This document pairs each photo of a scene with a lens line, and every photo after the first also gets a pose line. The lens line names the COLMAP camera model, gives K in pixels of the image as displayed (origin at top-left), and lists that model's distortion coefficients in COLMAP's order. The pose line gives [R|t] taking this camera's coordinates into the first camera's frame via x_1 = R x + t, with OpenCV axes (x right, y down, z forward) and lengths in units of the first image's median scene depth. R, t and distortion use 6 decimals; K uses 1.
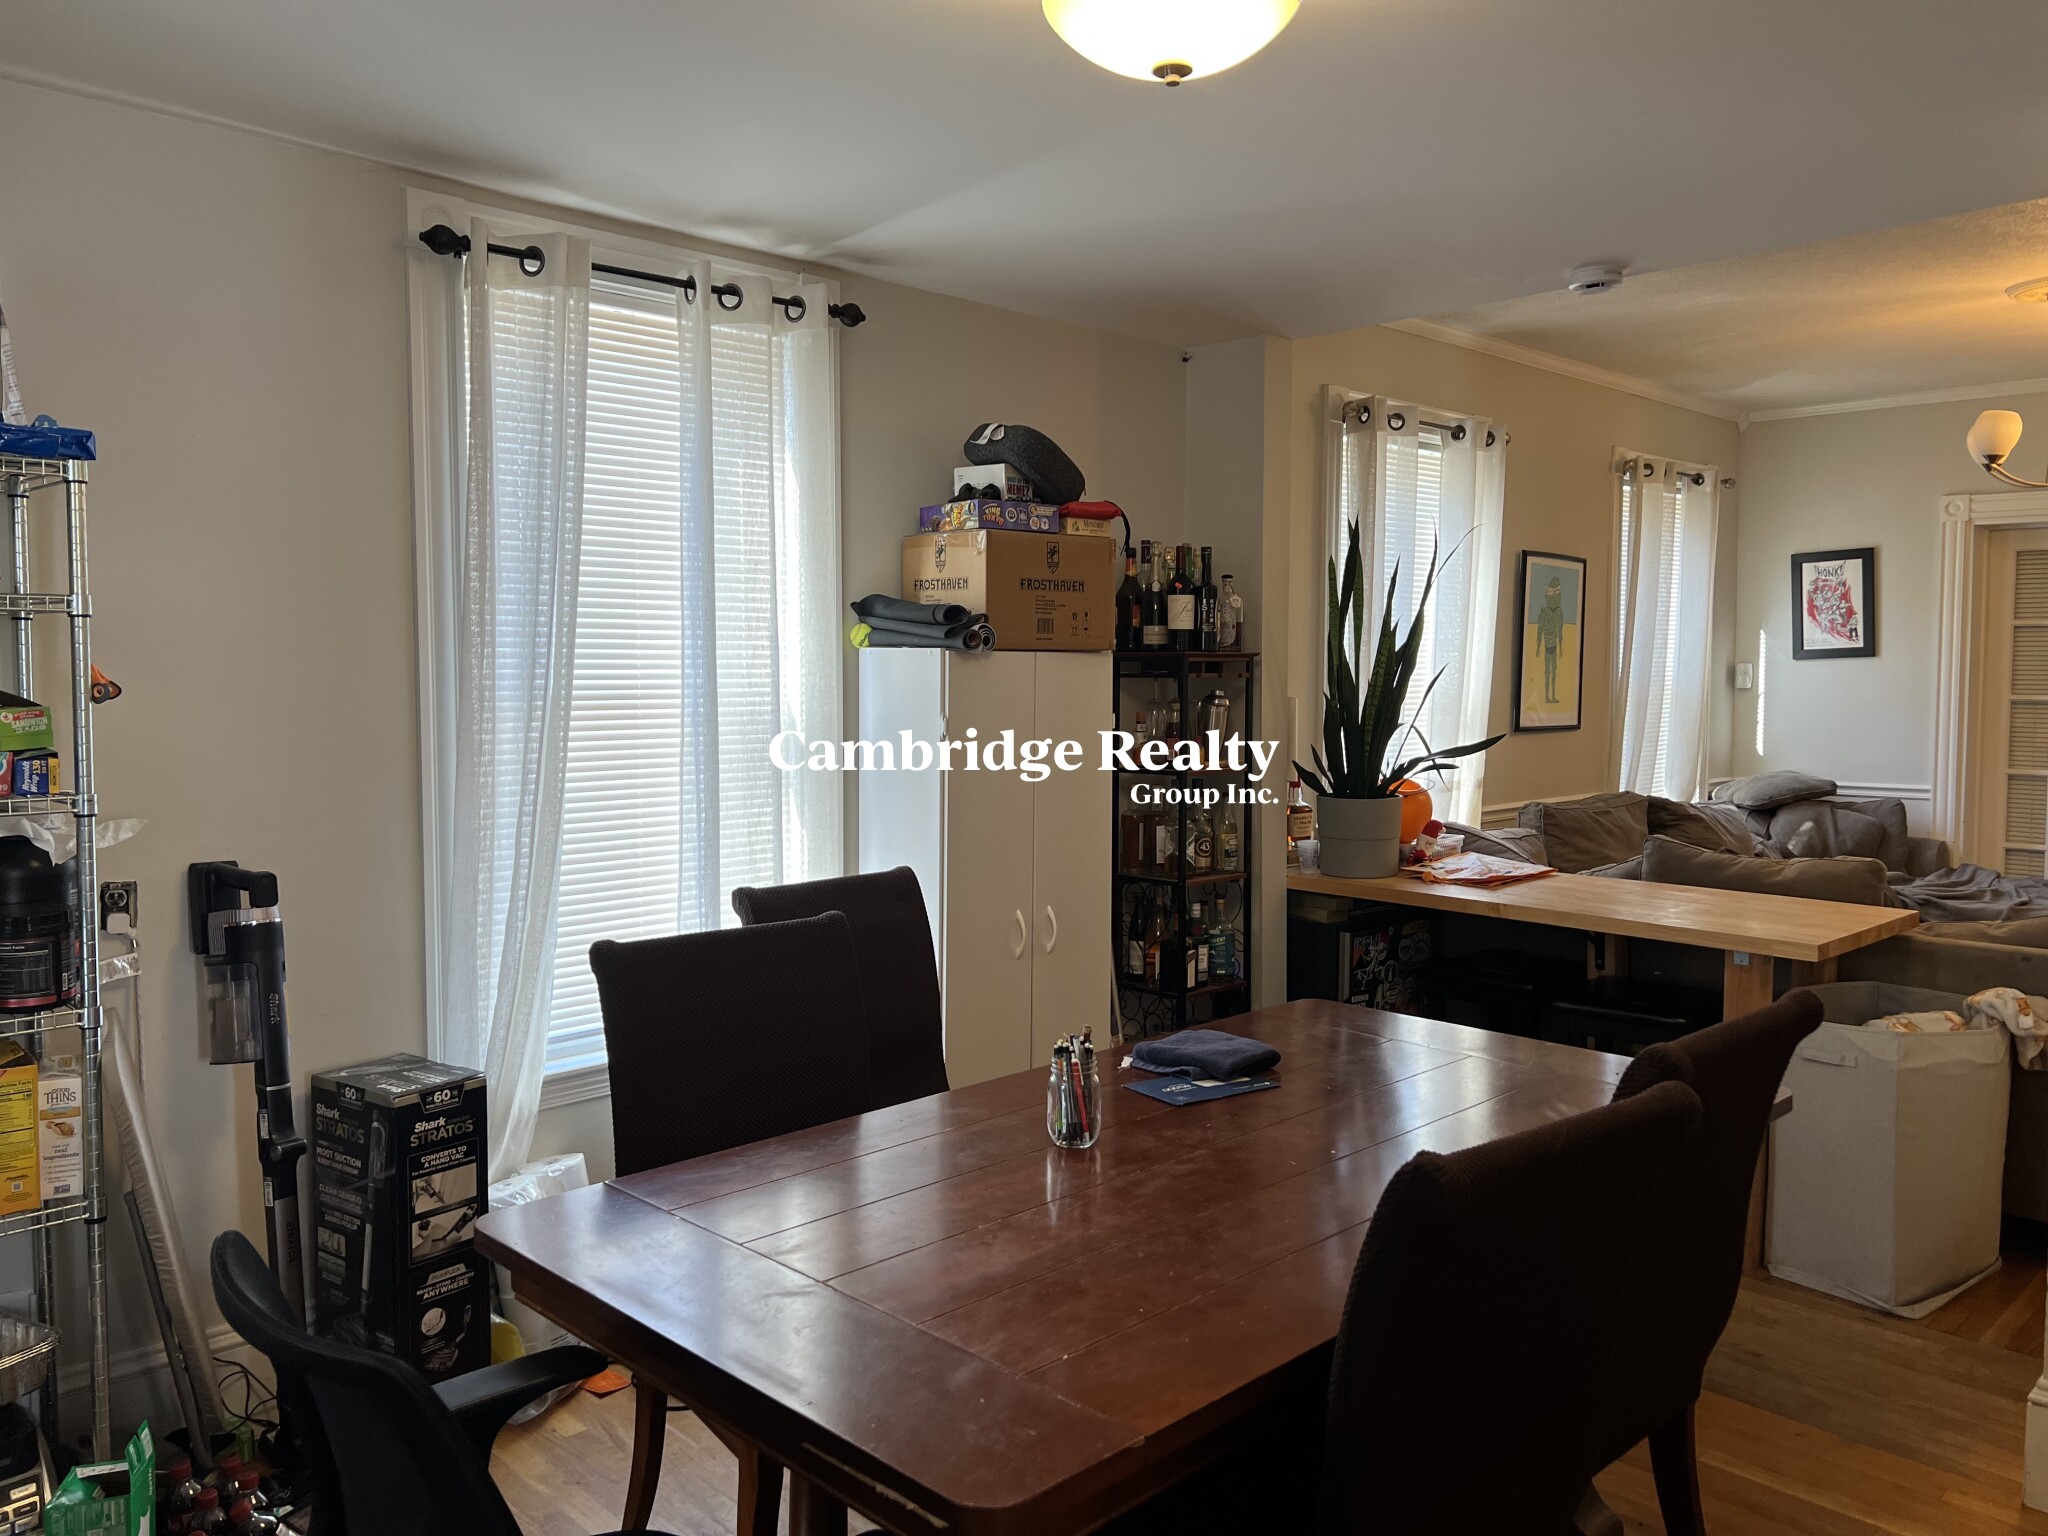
lens RADIAL K [[1518.0, 0, 1094.5], [0, 1518.0, 786.1], [0, 0, 1]] dist [0.050387, -0.060108]
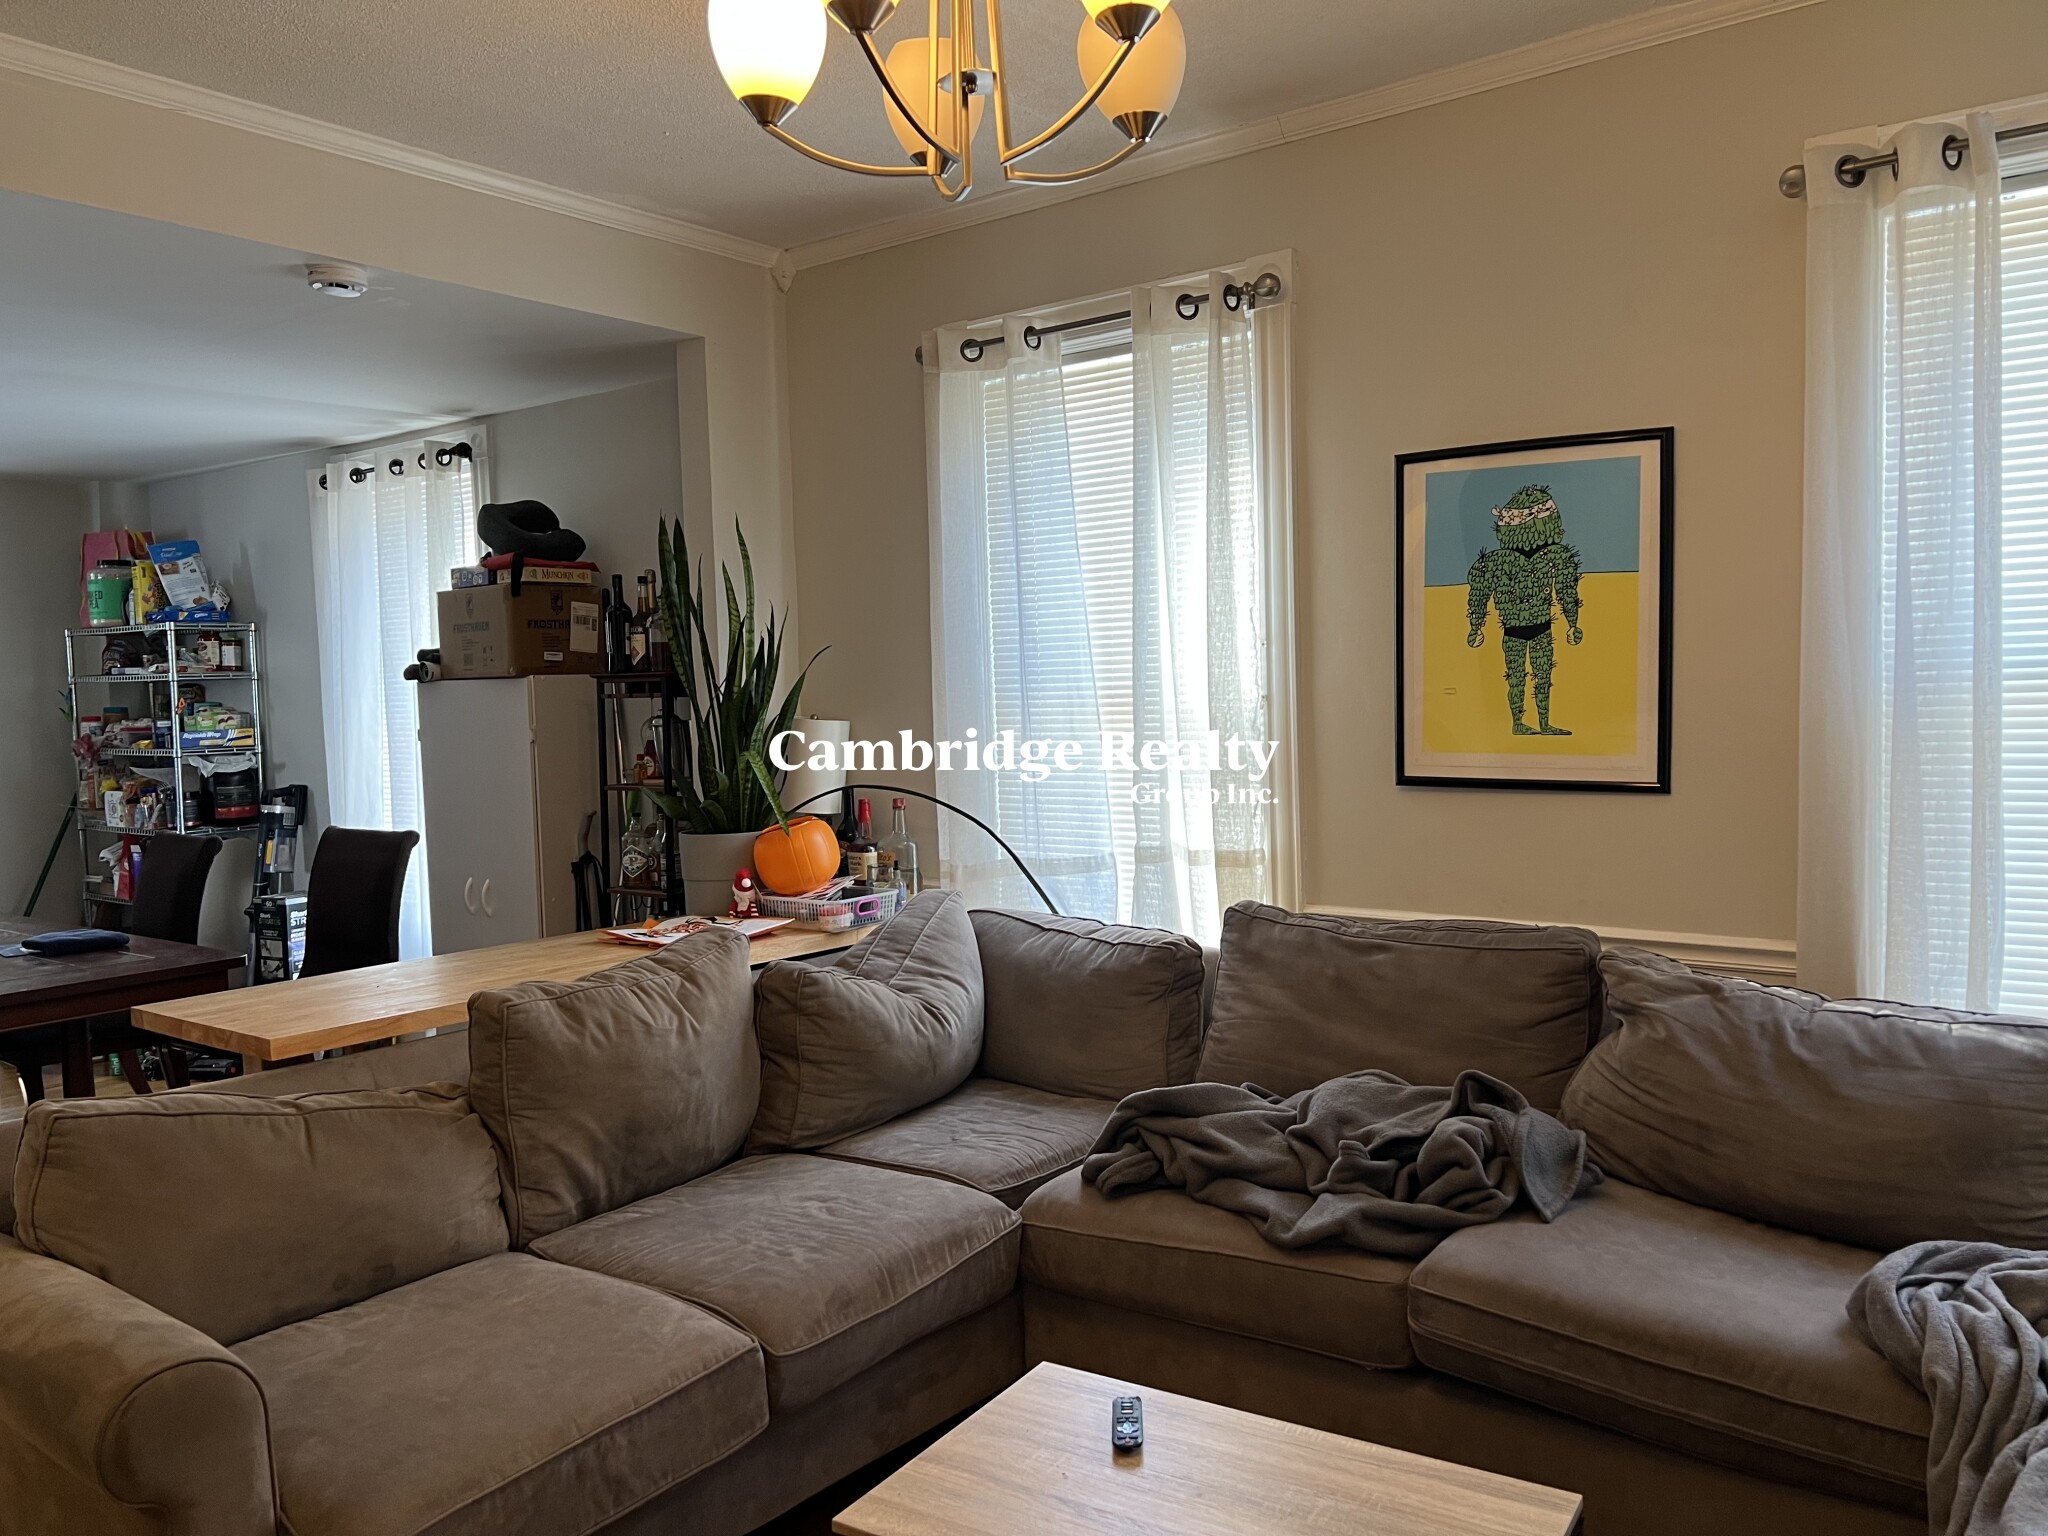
lens RADIAL K [[1518.0, 0, 1039.0], [0, 1518.0, 750.7], [0, 0, 1]] dist [0.050387, -0.060108]
pose [[0.145609, 0.049498, -0.988103, 0.684081], [-0.047222, 0.997957, 0.043033, -0.055198], [0.988215, 0.040395, 0.147649, 0.666664]]
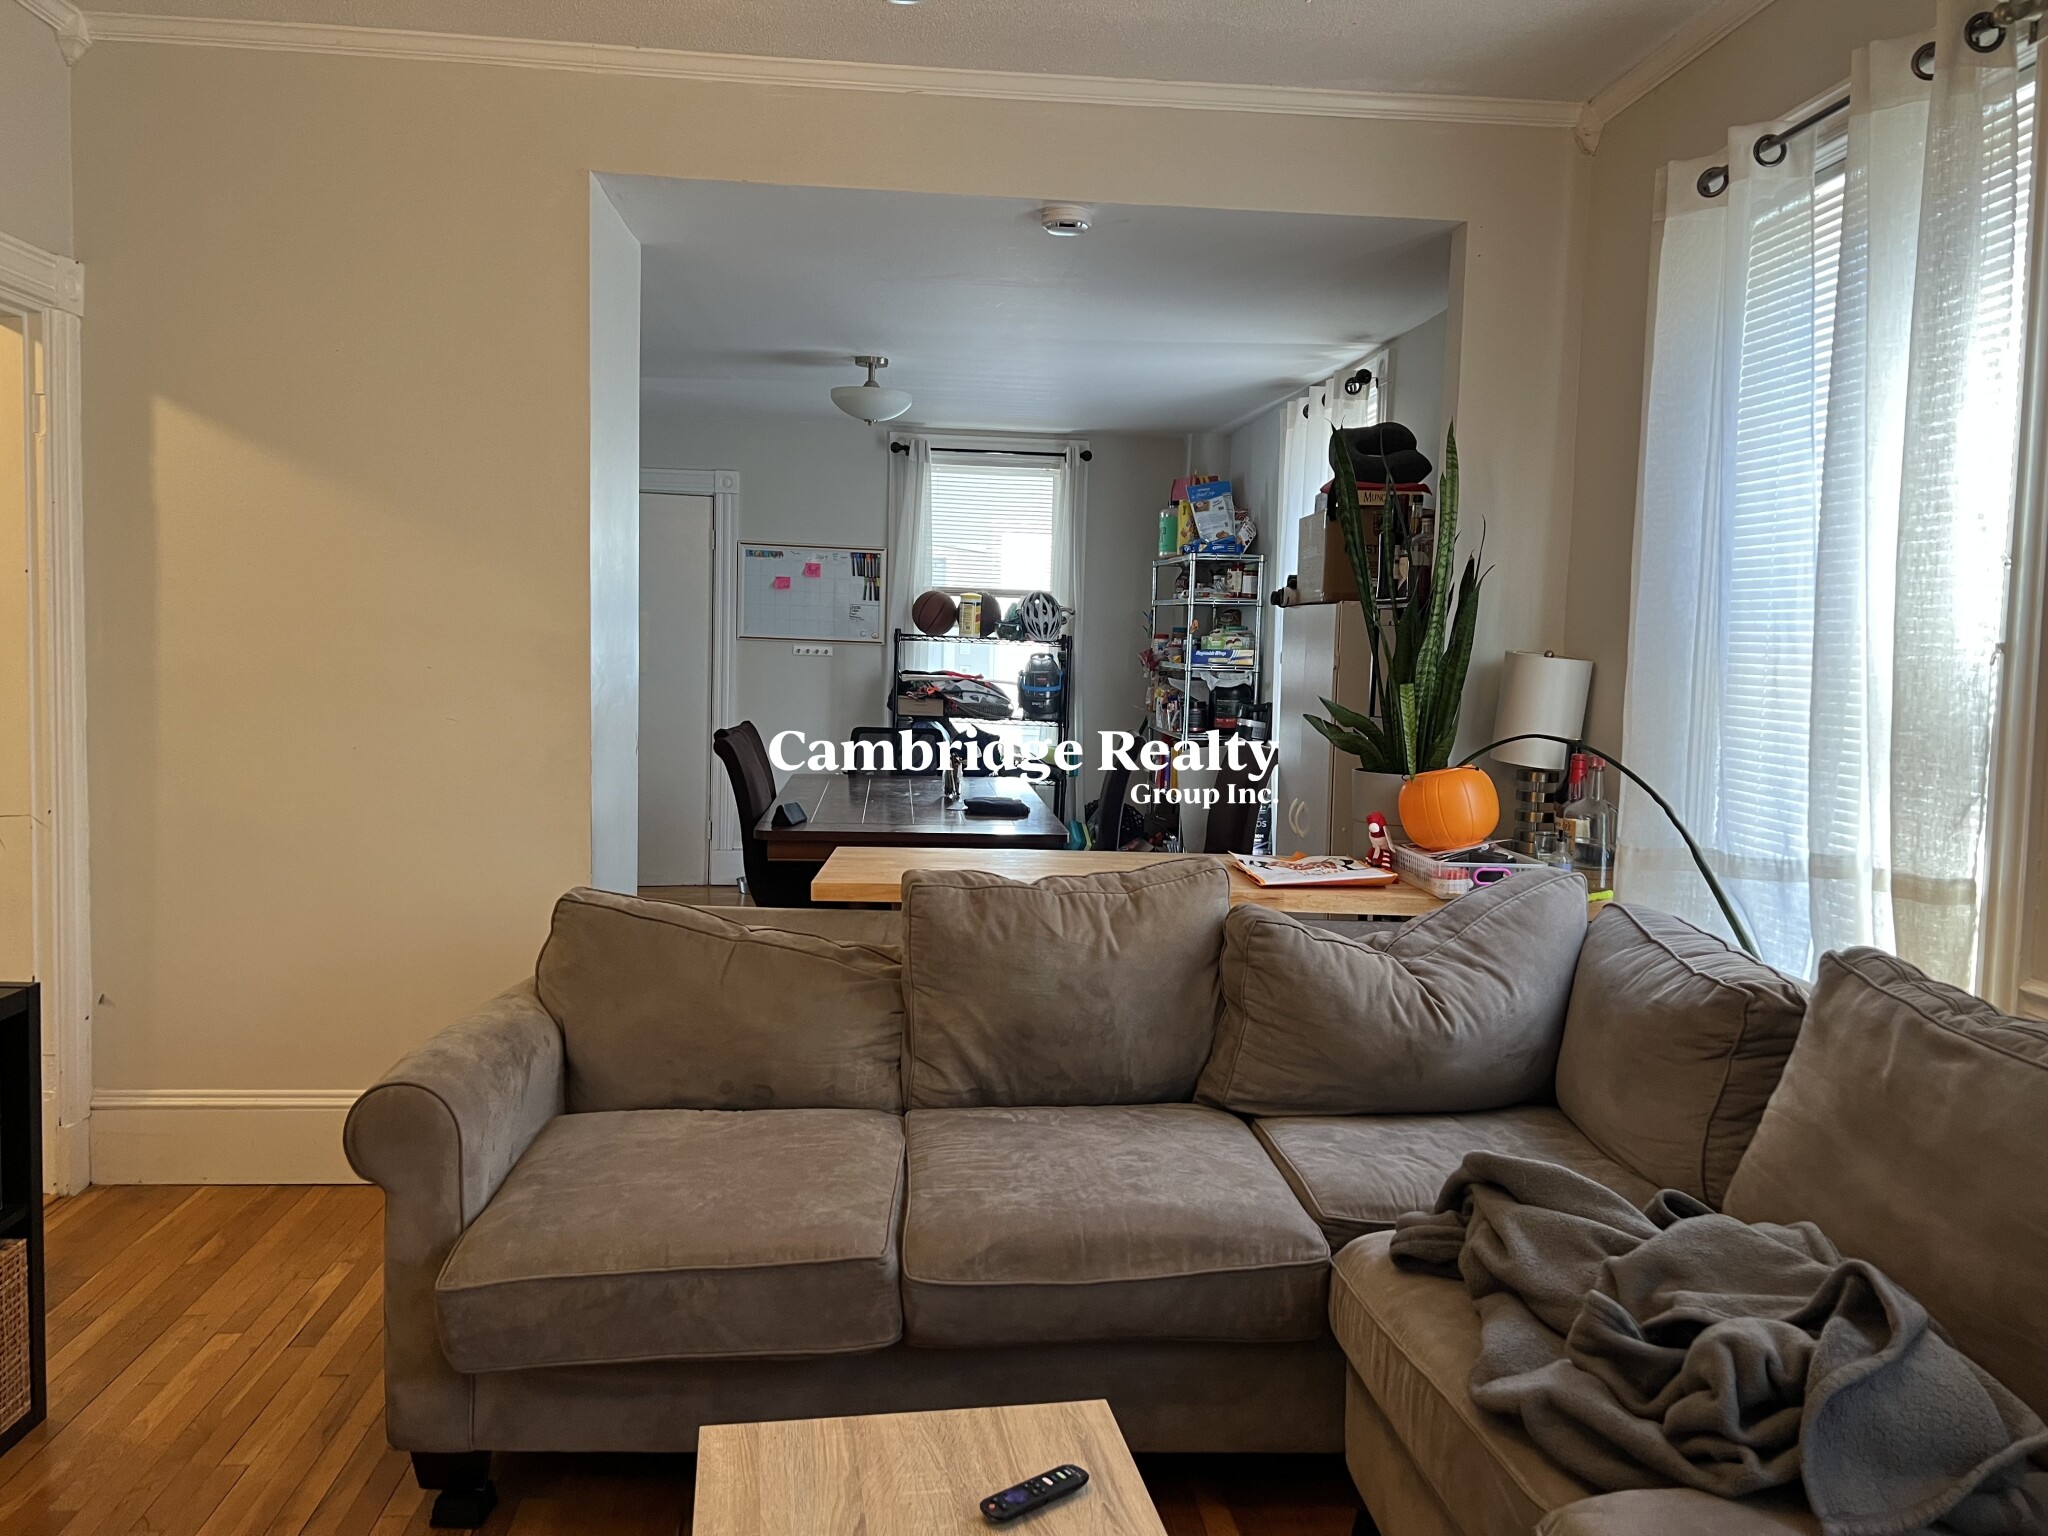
lens RADIAL K [[1518.0, 0, 1055.8], [0, 1518.0, 739.5], [0, 0, 1]] dist [0.050387, -0.060108]
pose [[-0.633290, 0.041454, -0.772804, 0.578475], [-0.081385, 0.989460, 0.119768, -0.058174], [0.769624, 0.138742, -0.623241, 0.865236]]
